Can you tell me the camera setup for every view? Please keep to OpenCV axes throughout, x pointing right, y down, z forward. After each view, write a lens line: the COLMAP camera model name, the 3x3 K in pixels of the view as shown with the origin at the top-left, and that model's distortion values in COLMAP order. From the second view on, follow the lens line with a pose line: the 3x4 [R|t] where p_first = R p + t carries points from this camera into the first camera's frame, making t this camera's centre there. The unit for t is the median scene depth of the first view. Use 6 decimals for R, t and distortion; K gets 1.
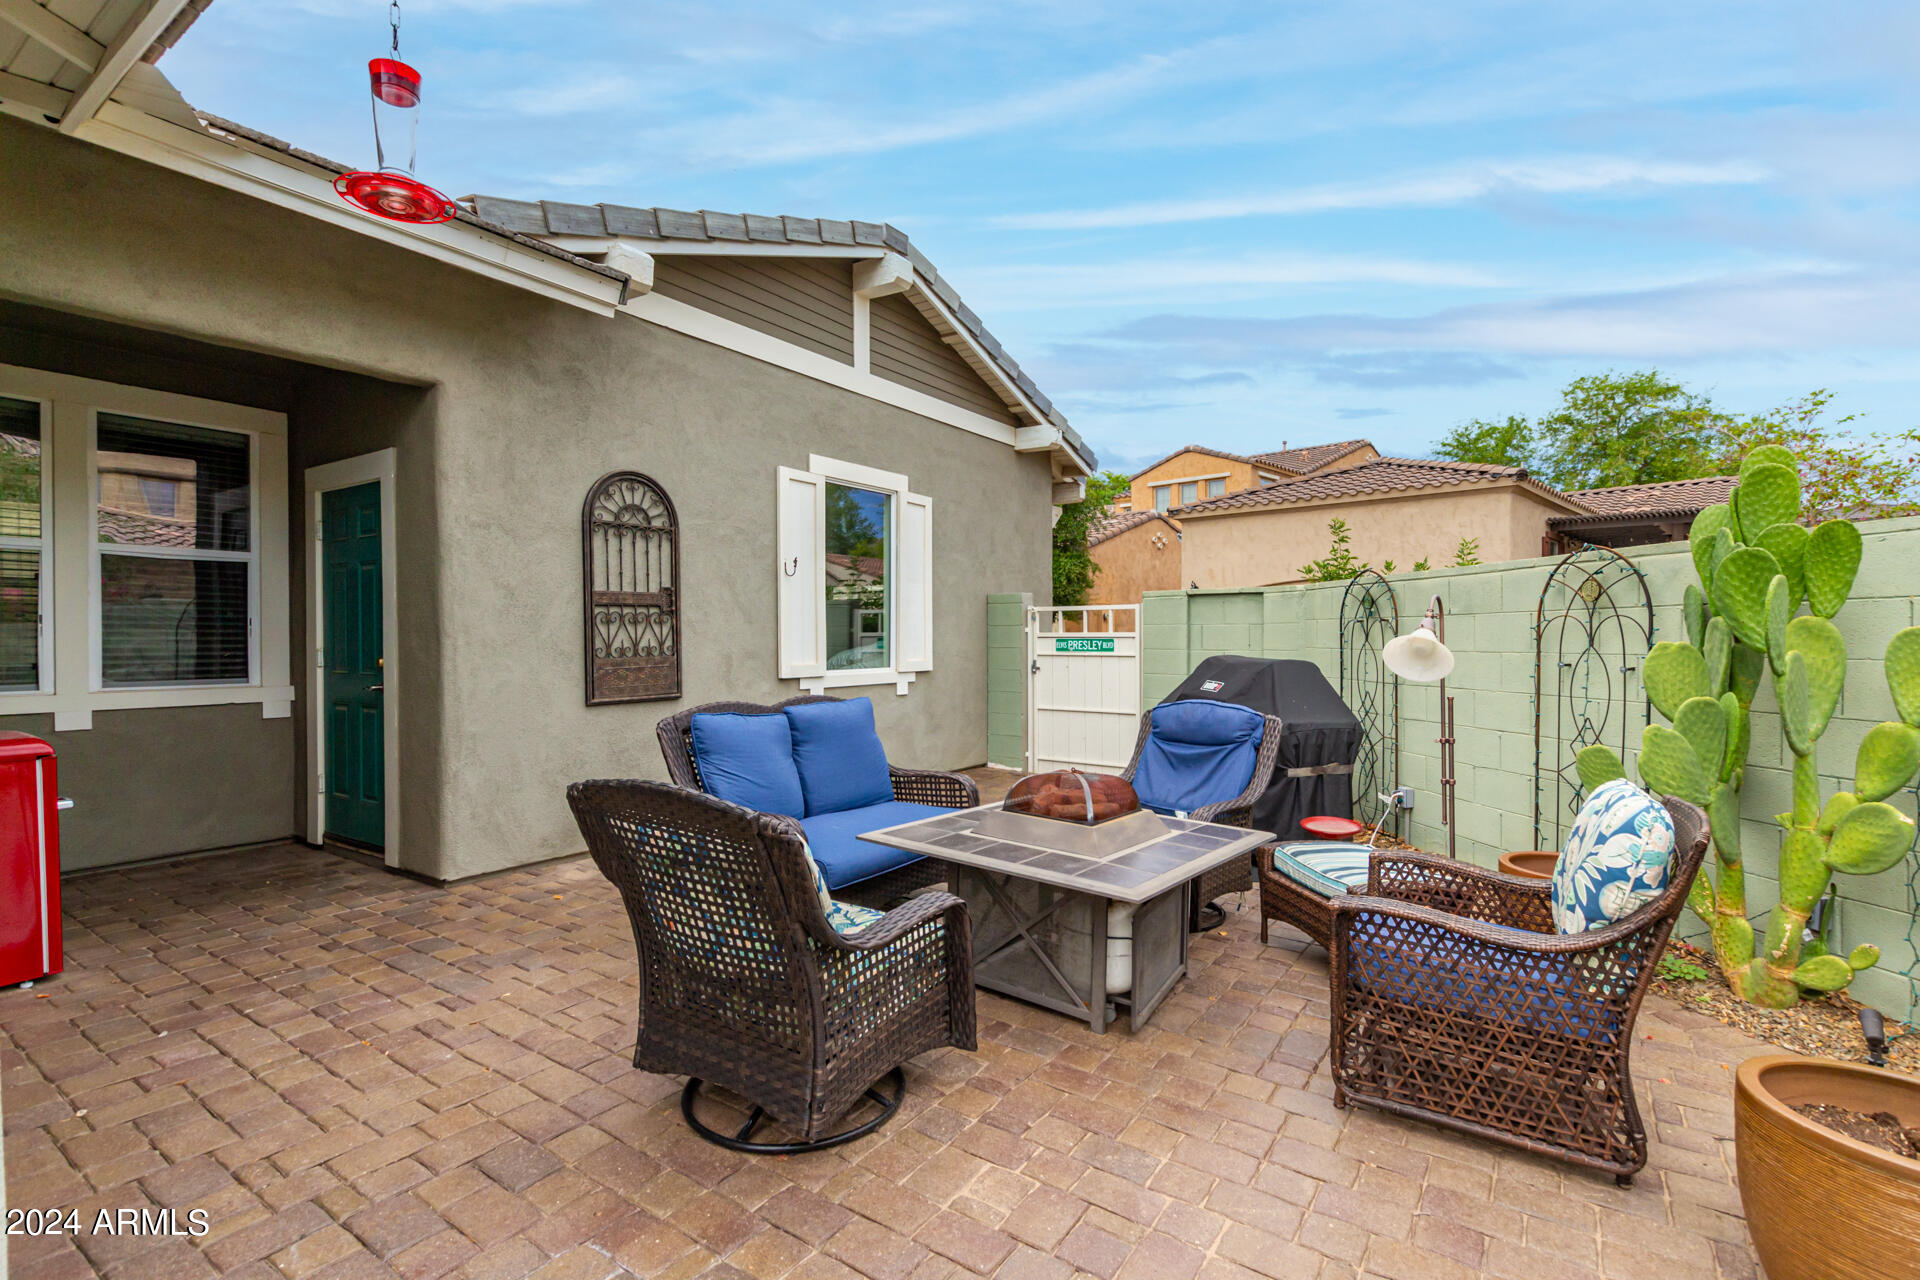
lens RADIAL K [[898.3, 0, 960.0], [0, 898.3, 640.0], [0, 0, 1]] dist [0.015958, -0.015202]
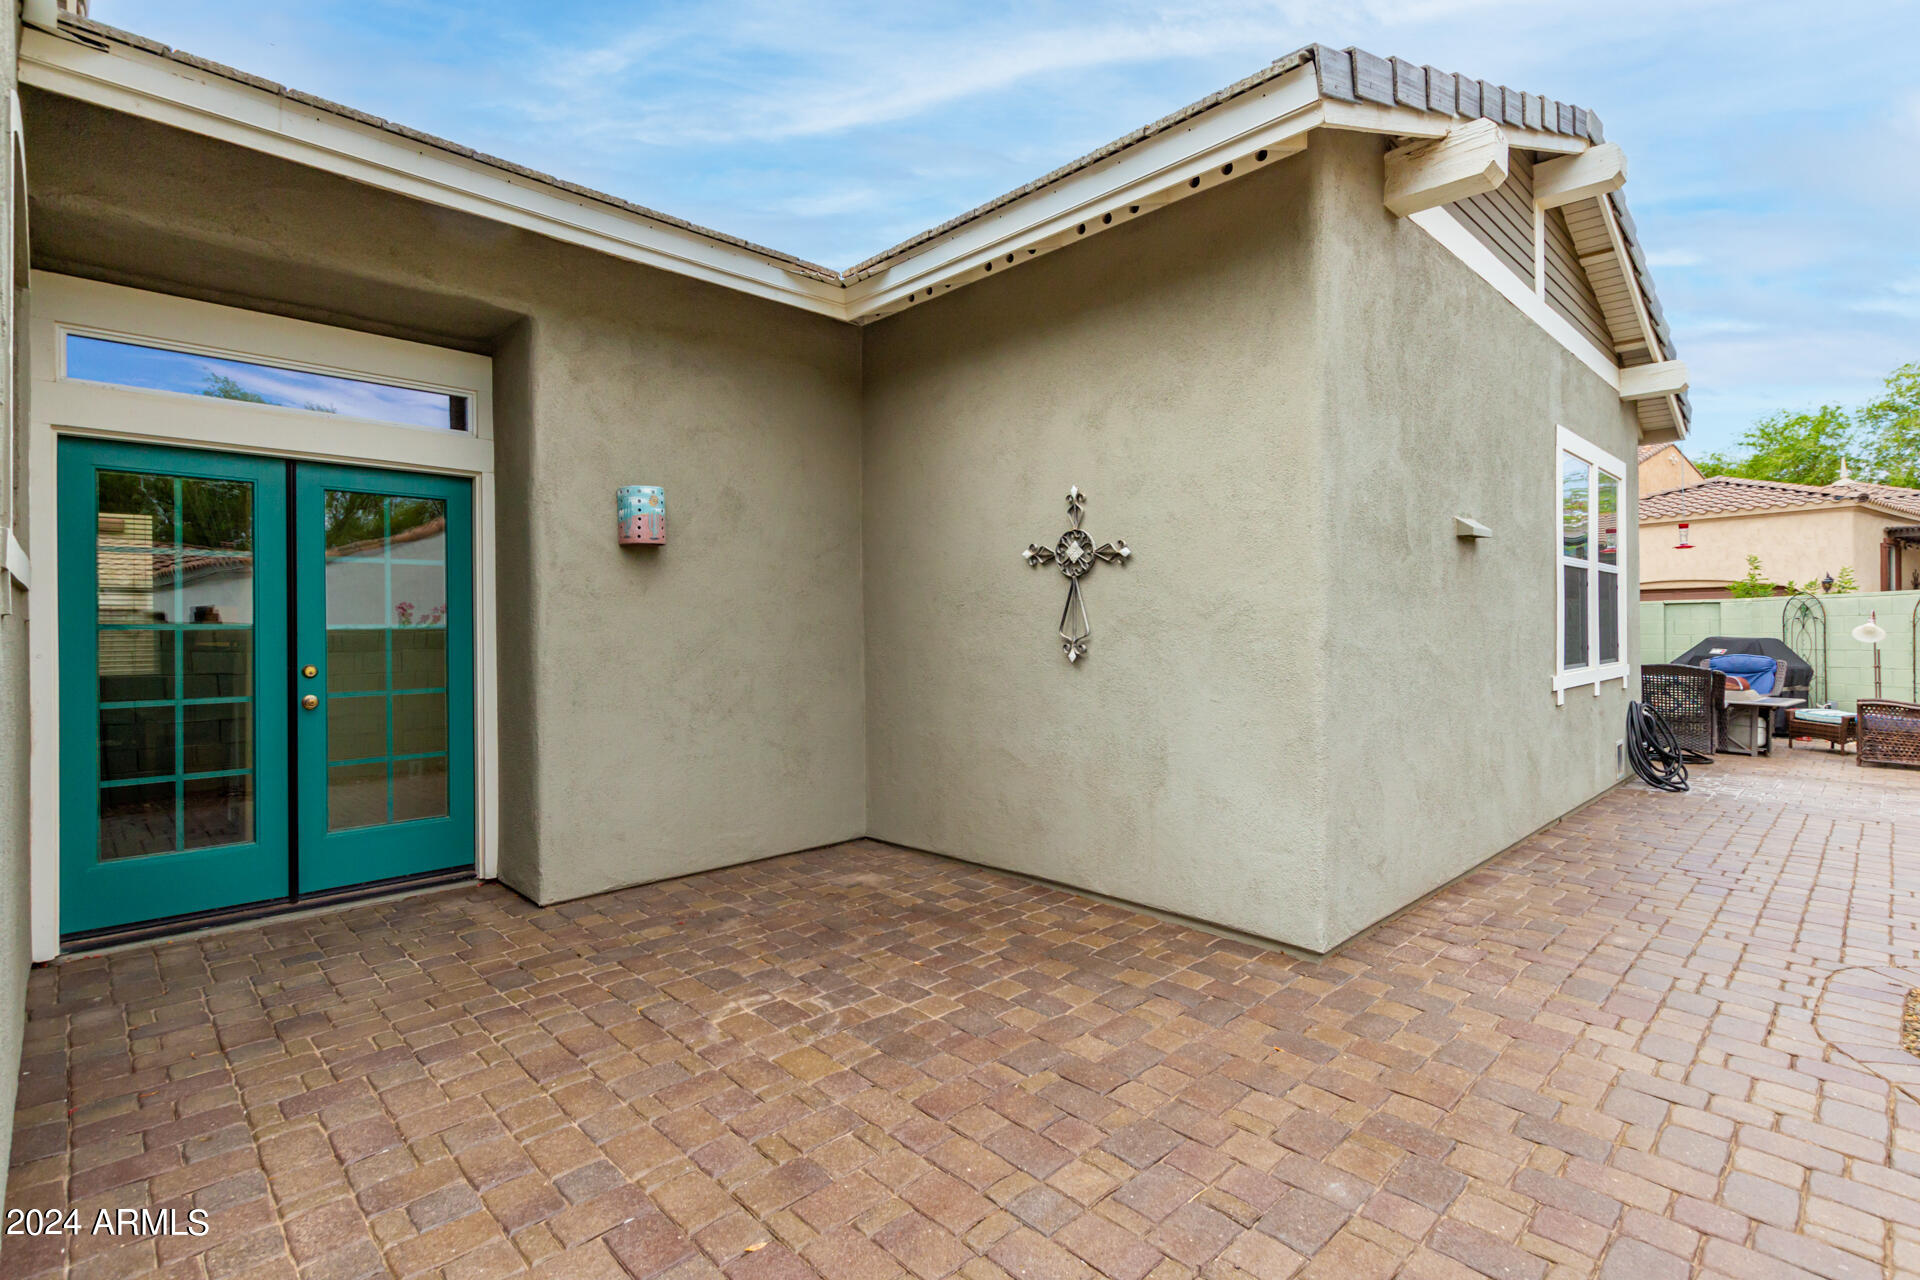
lens RADIAL K [[904.5, 0, 960.0], [0, 904.5, 640.0], [0, 0, 1]] dist [0.000014, -0.000575]
pose [[0.979282, -0.016298, -0.201845, -0.344817], [0.016552, 0.999863, -0.000429, -0.001115], [0.201824, -0.002921, 0.979417, -0.472274]]
